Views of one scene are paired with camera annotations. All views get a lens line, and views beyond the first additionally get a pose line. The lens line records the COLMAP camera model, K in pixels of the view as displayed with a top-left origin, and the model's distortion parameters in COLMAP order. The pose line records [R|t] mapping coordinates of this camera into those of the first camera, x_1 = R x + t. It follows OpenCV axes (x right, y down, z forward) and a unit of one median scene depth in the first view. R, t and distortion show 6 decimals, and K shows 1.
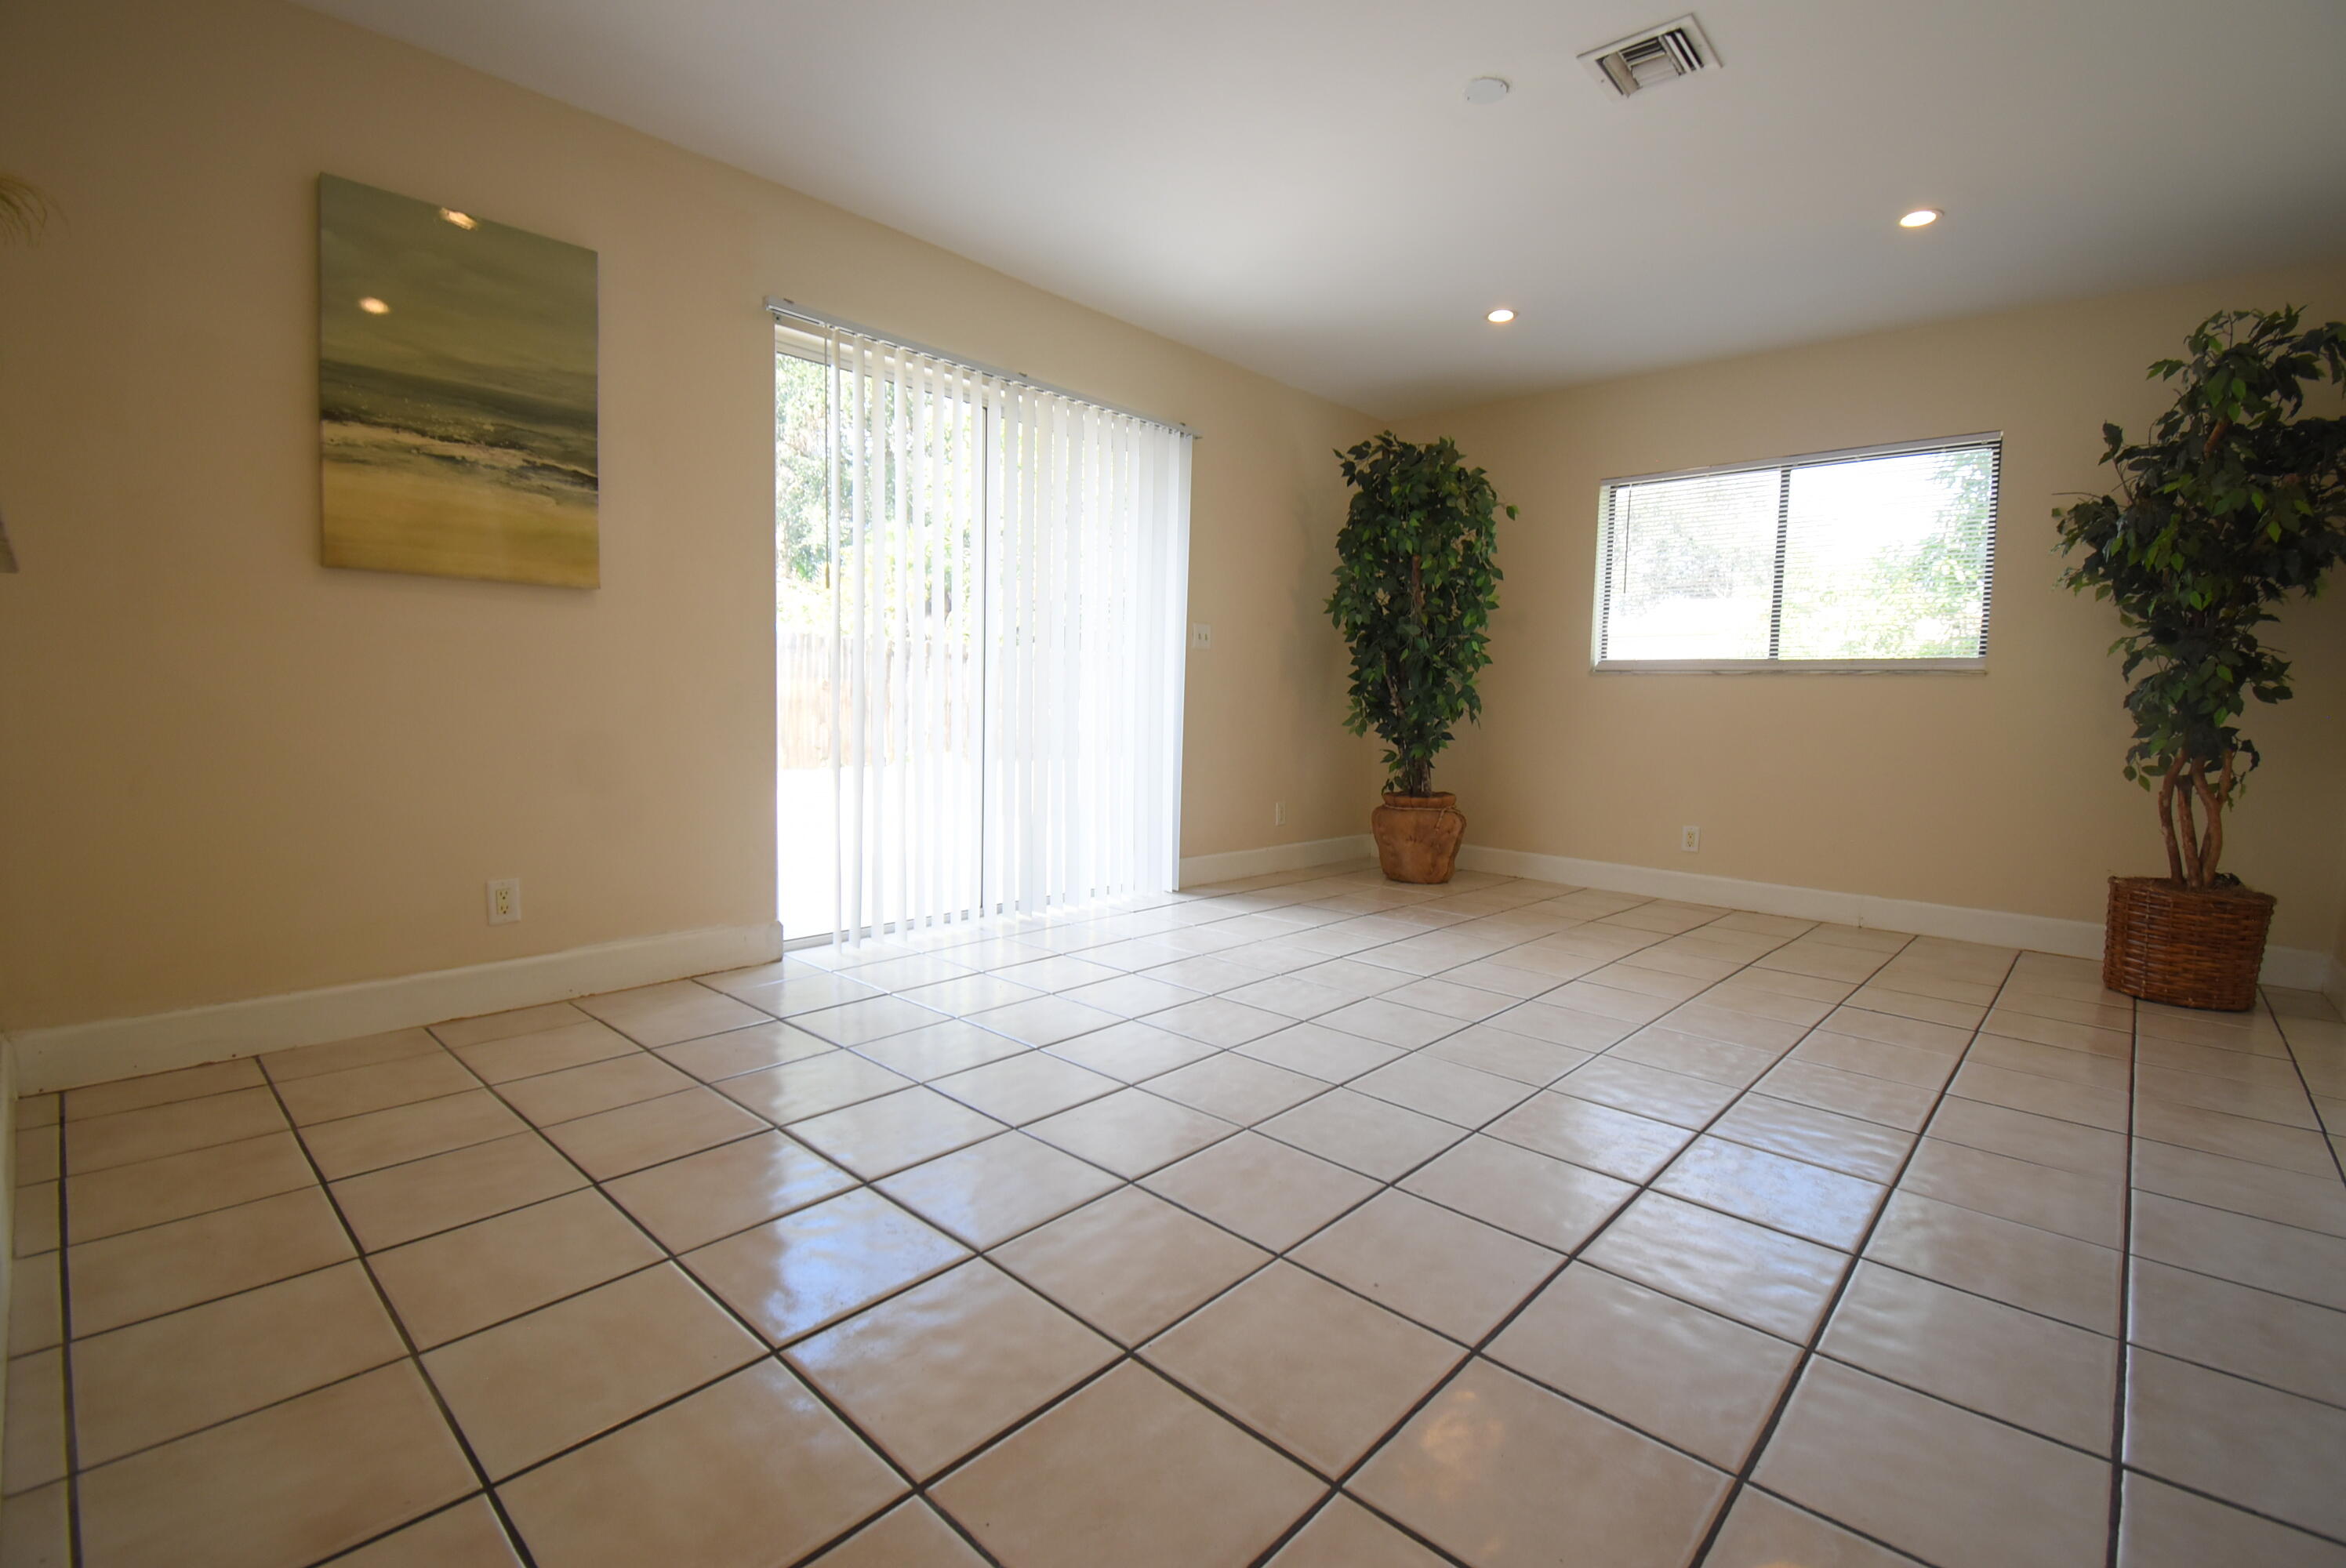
lens RADIAL K [[1040.9, 0, 1173.0], [0, 1040.9, 784.0], [0, 0, 1]] dist [0.010202, -0.020960]
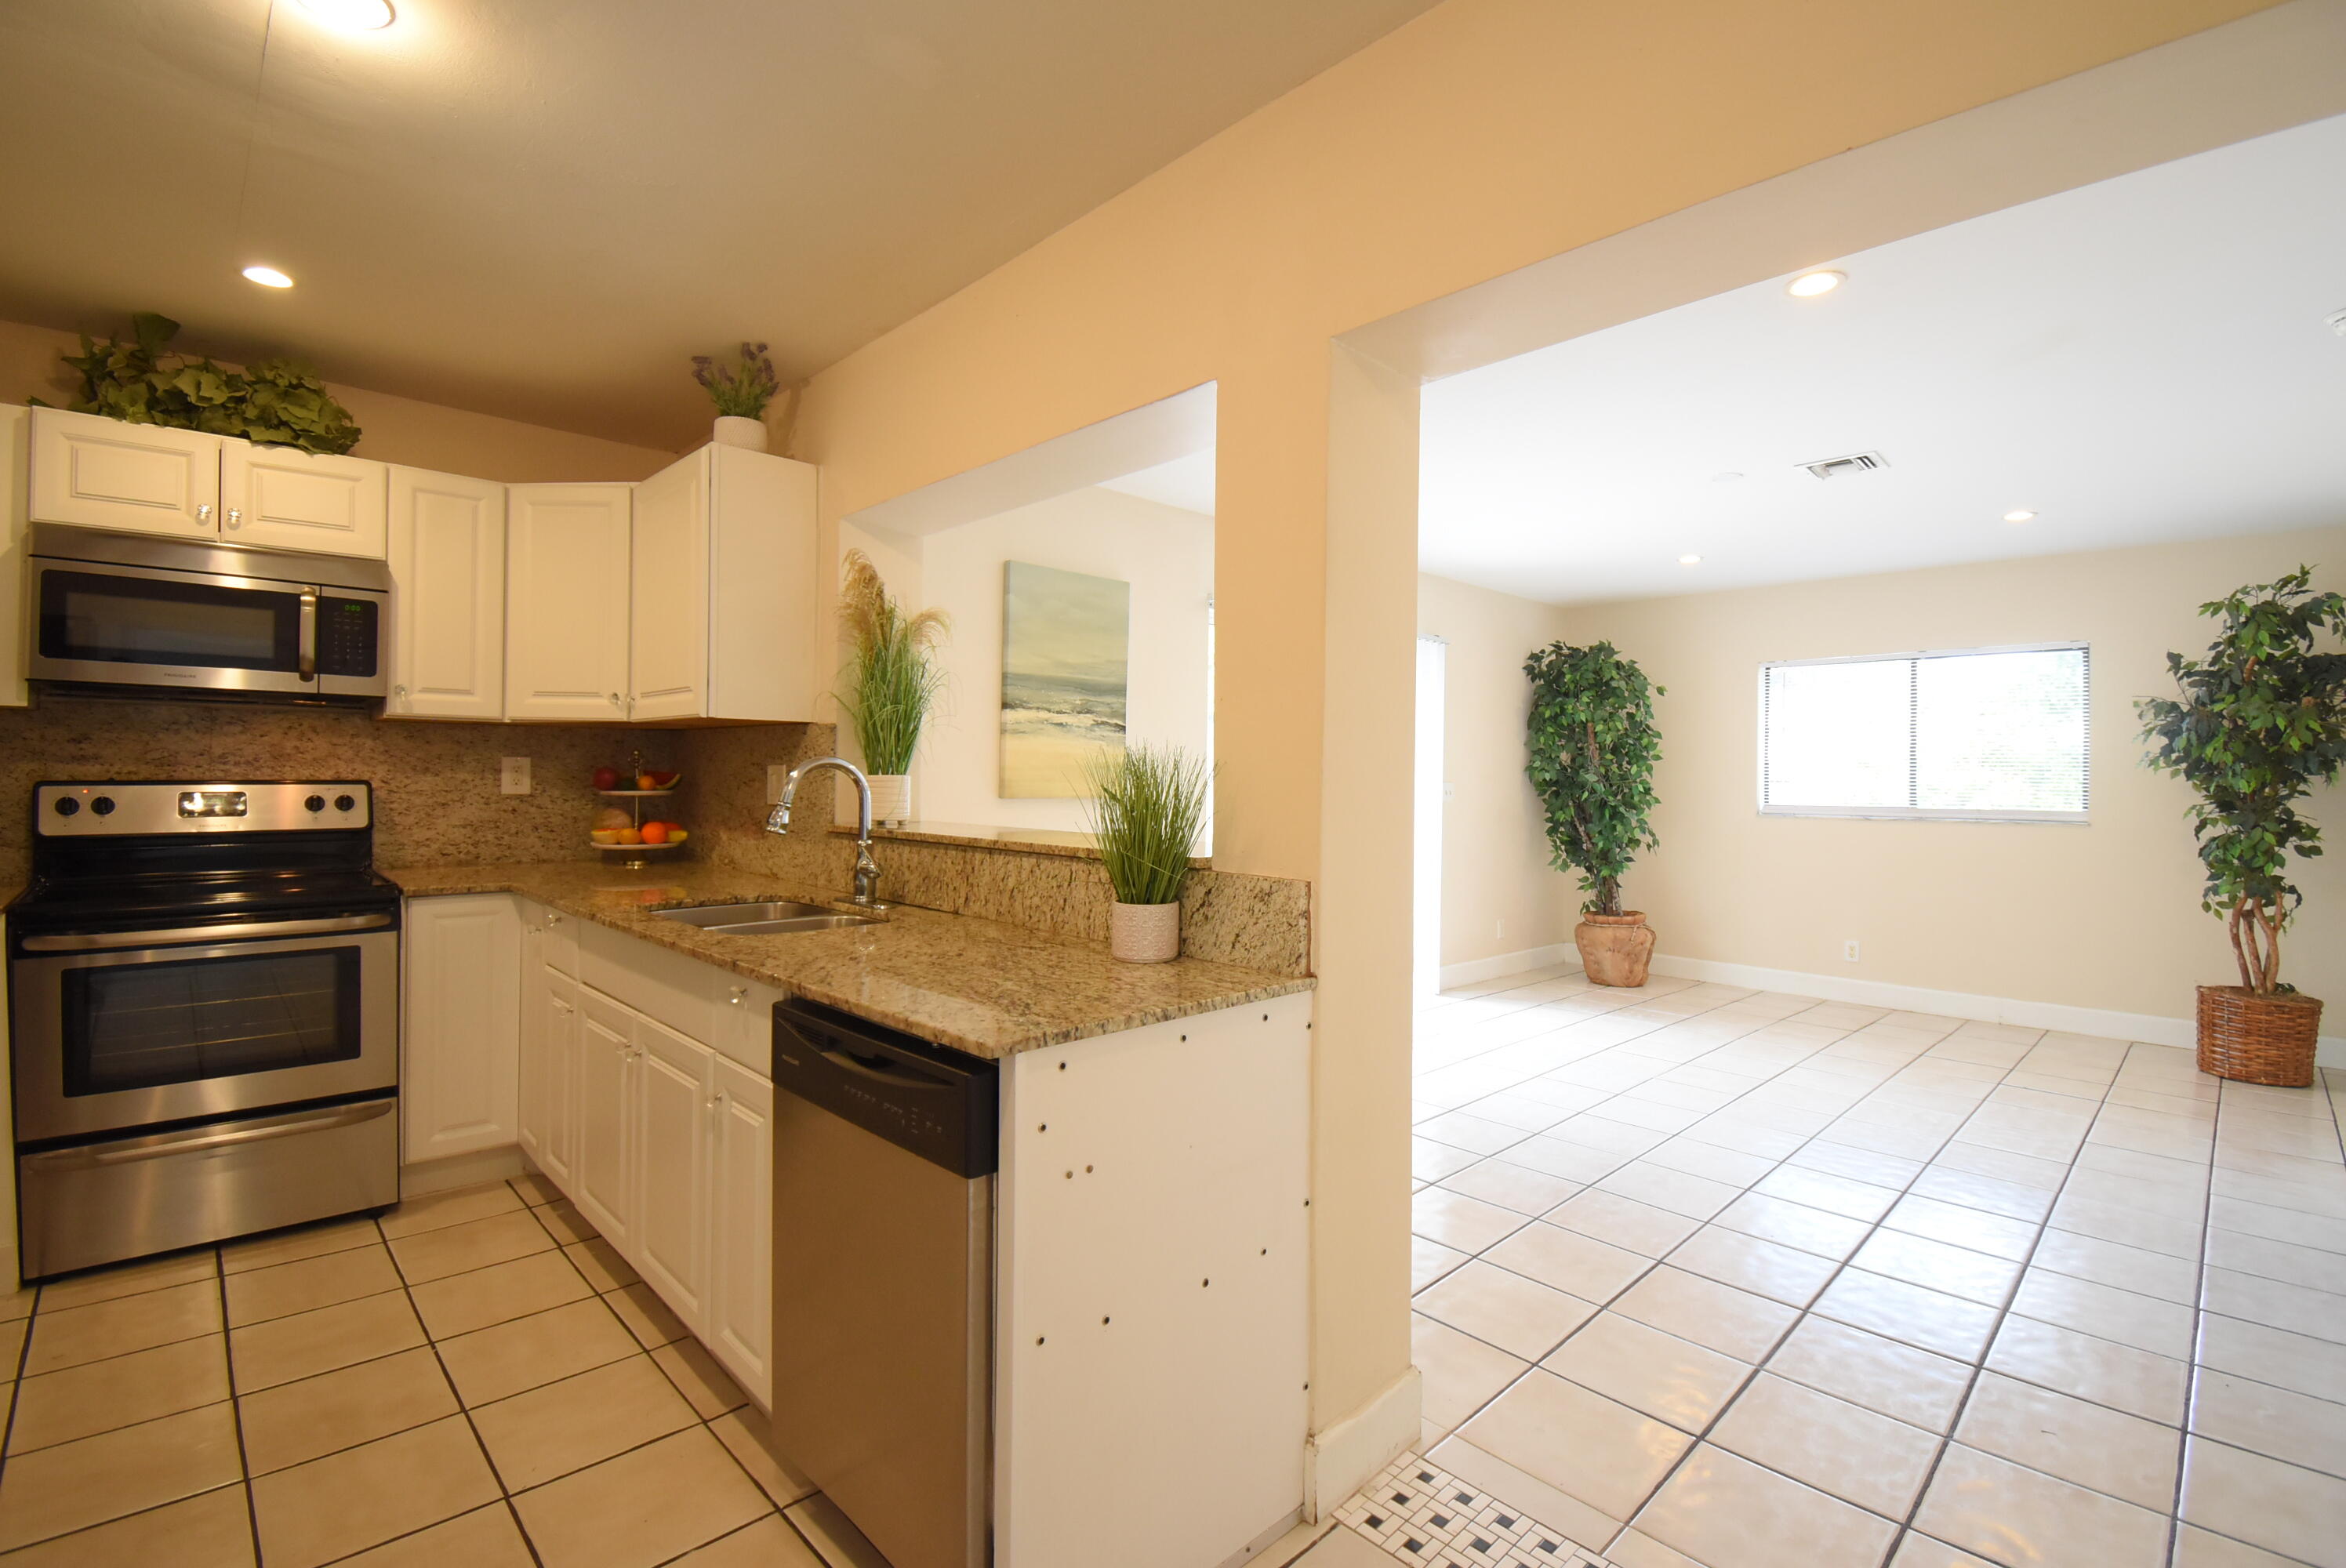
lens RADIAL K [[1040.9, 0, 1173.0], [0, 1040.9, 784.0], [0, 0, 1]] dist [0.010202, -0.020960]
pose [[0.998337, -0.011869, -0.056412, -0.342708], [0.007315, 0.996748, -0.080252, -0.075281], [0.057181, 0.079706, 0.995177, -0.427194]]
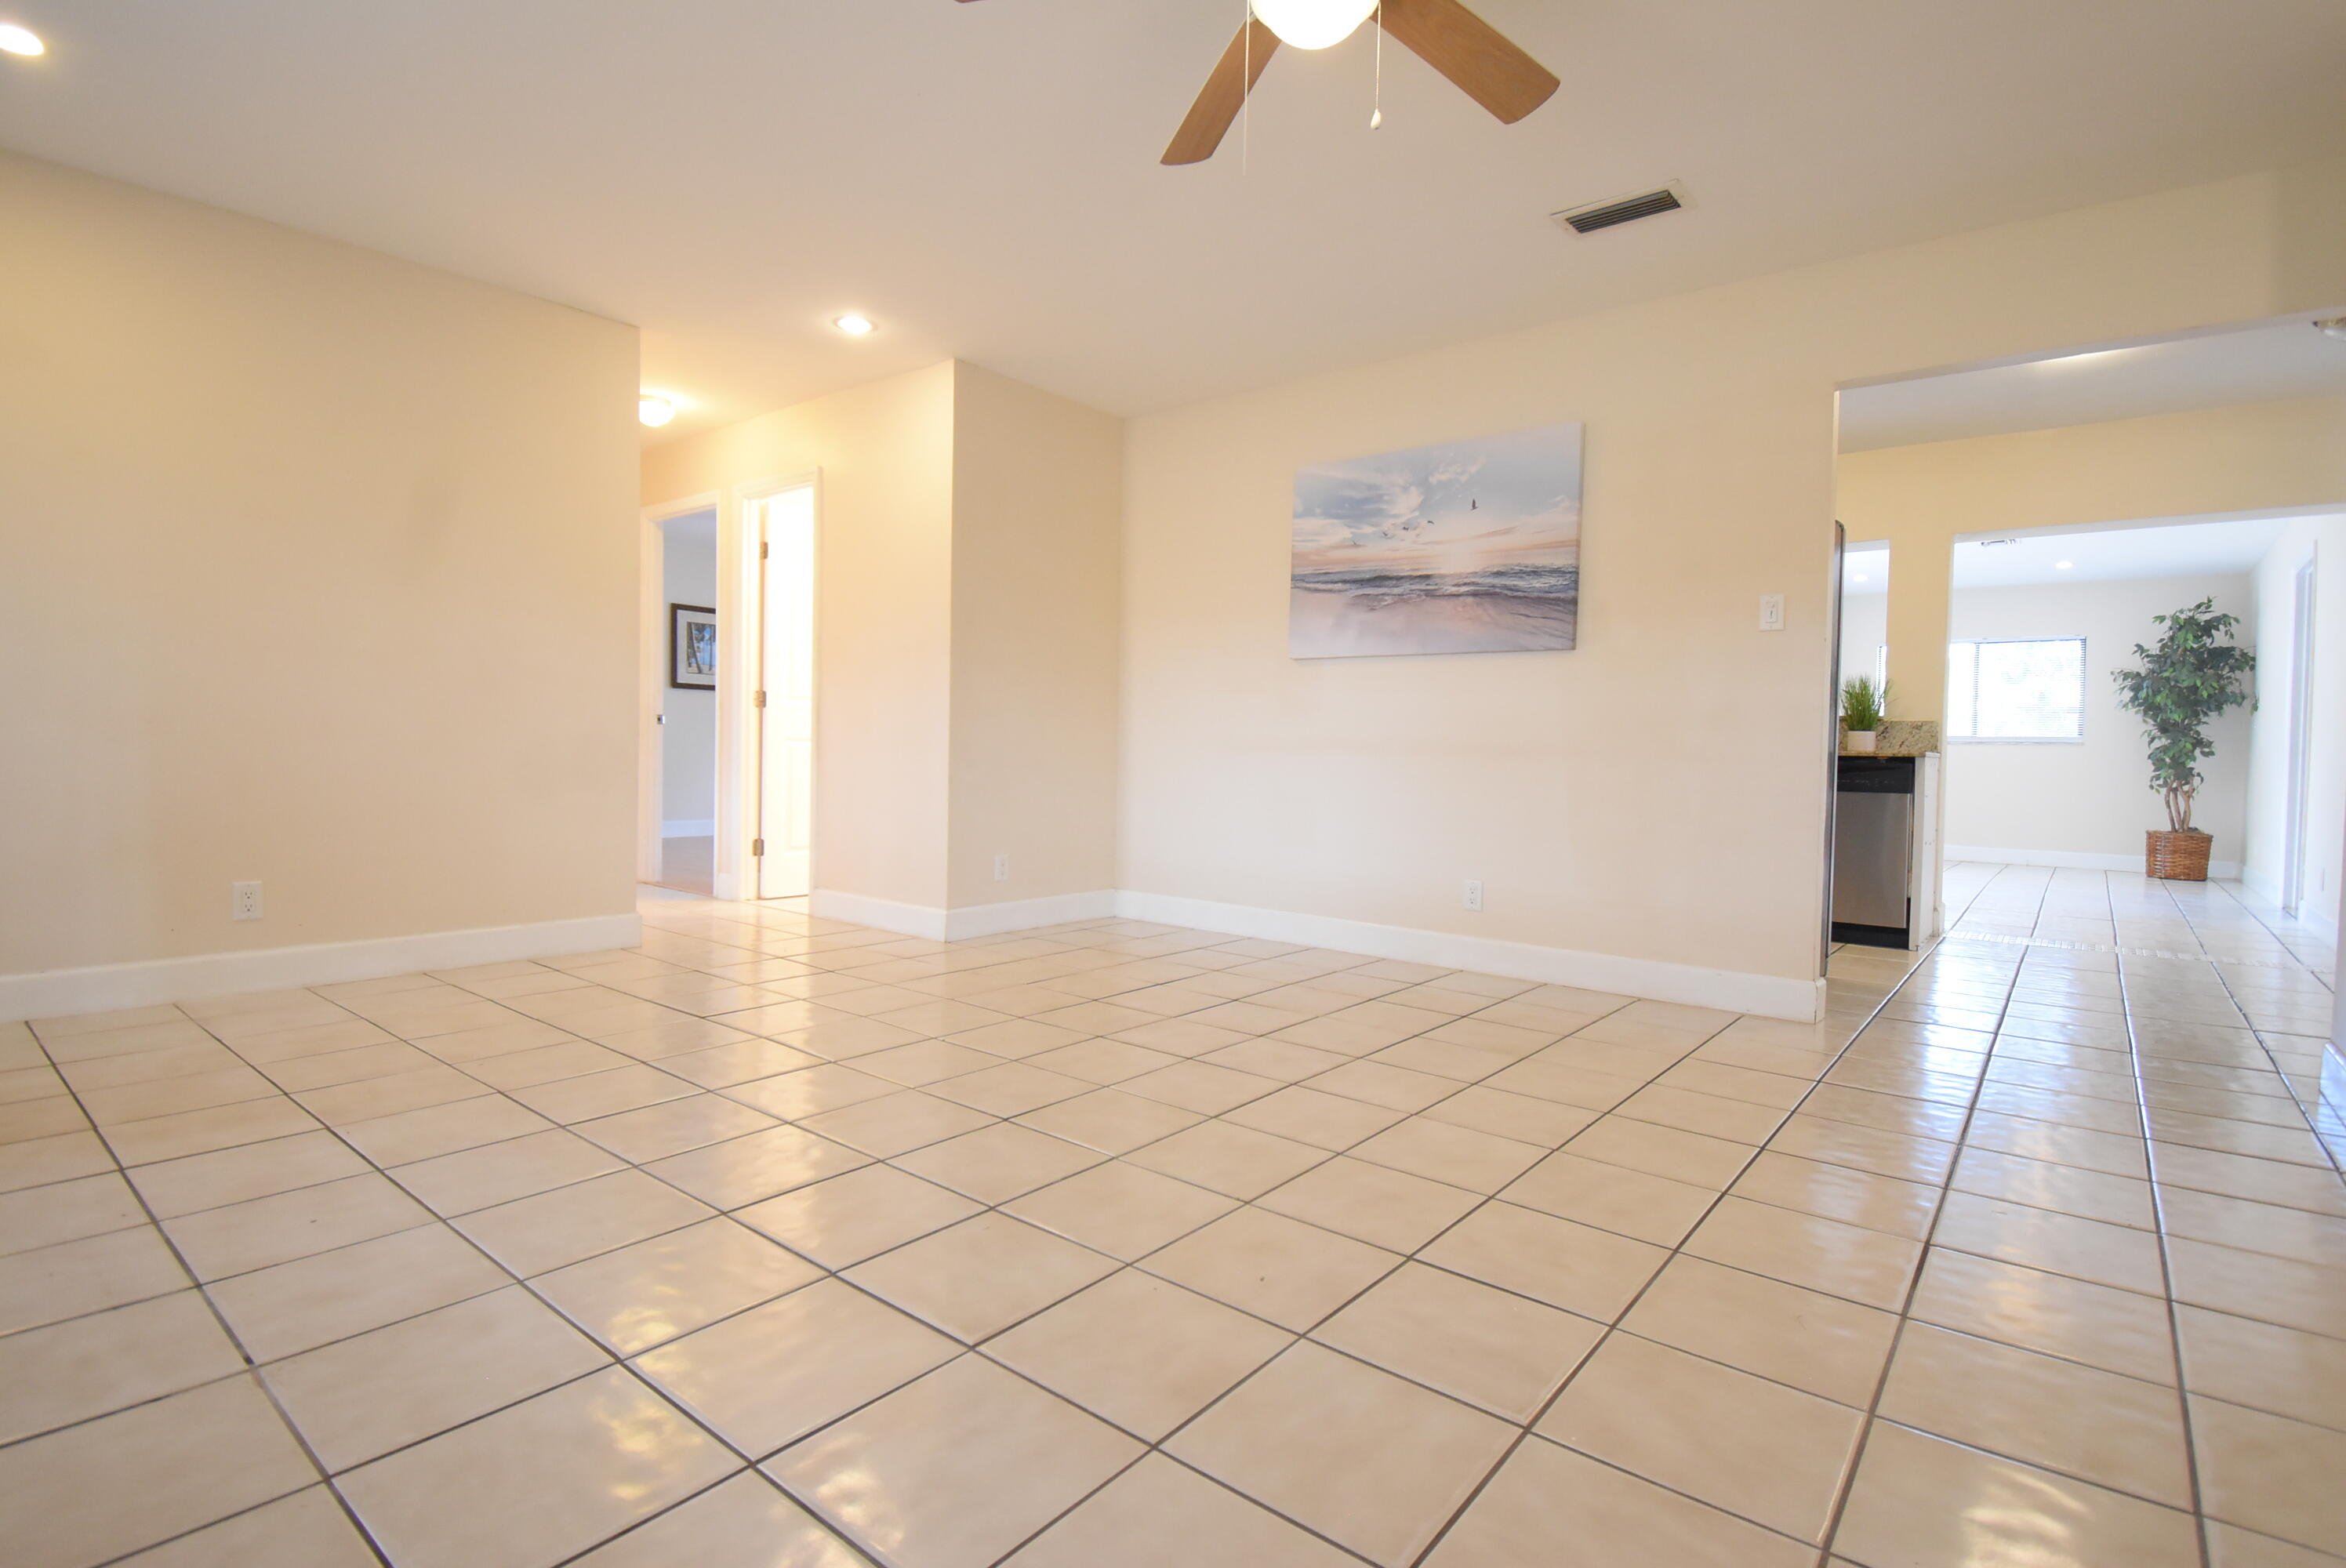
lens RADIAL K [[1137.1, 0, 1192.2], [0, 1137.1, 782.3], [0, 0, 1]] dist [-0.024019, -0.000599]
pose [[0.997515, -0.002216, 0.070425, -1.527585], [0.006070, 0.998492, -0.054561, 0.110509], [-0.070198, 0.054853, 0.996024, -1.470832]]
